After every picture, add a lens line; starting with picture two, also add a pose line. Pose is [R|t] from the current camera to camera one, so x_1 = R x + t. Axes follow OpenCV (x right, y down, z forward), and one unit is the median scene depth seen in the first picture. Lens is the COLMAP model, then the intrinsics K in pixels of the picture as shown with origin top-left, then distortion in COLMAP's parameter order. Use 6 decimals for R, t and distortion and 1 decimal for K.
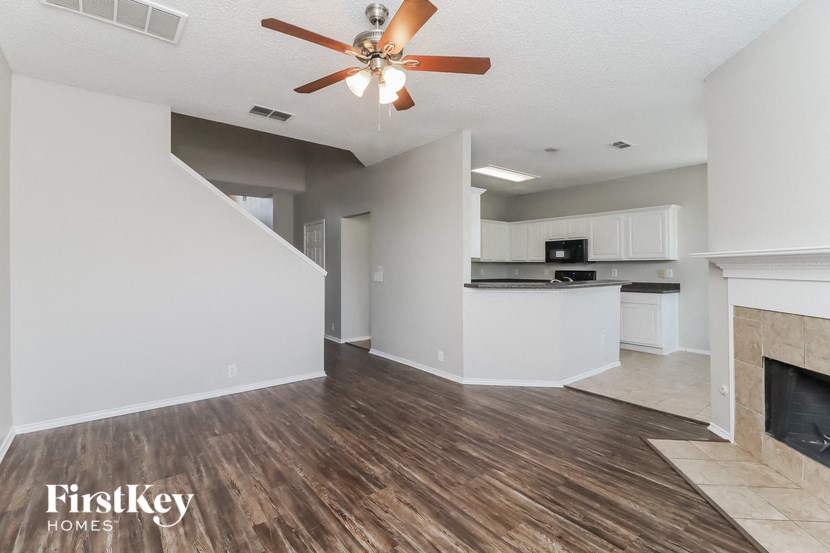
lens RADIAL K [[391.9, 0, 415.5], [0, 391.9, 260.4], [0, 0, 1]] dist [0.000673, -0.000007]
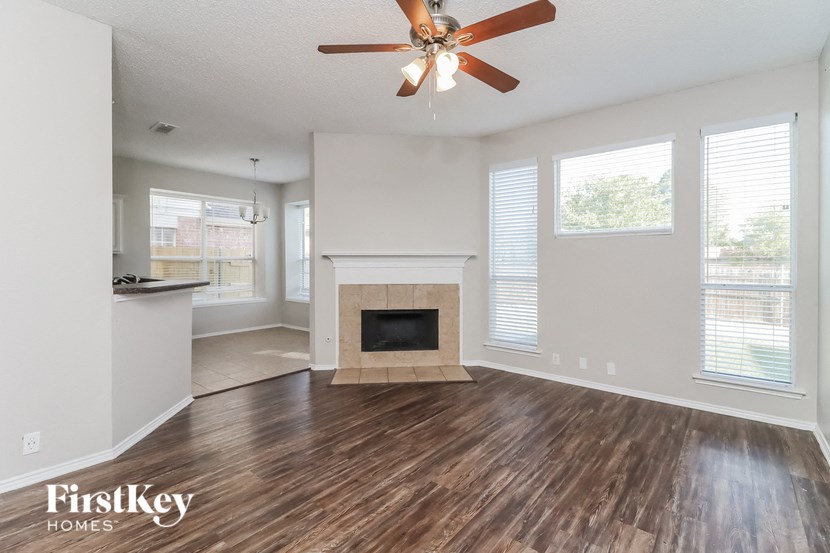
lens RADIAL K [[391.9, 0, 415.1], [0, 391.9, 268.2], [0, 0, 1]] dist [0.000673, -0.000007]
pose [[-0.225421, -0.017957, 0.974096, -0.995471], [-0.011541, 0.999809, 0.015760, 0.018534], [-0.974193, -0.007690, -0.225586, 1.231283]]
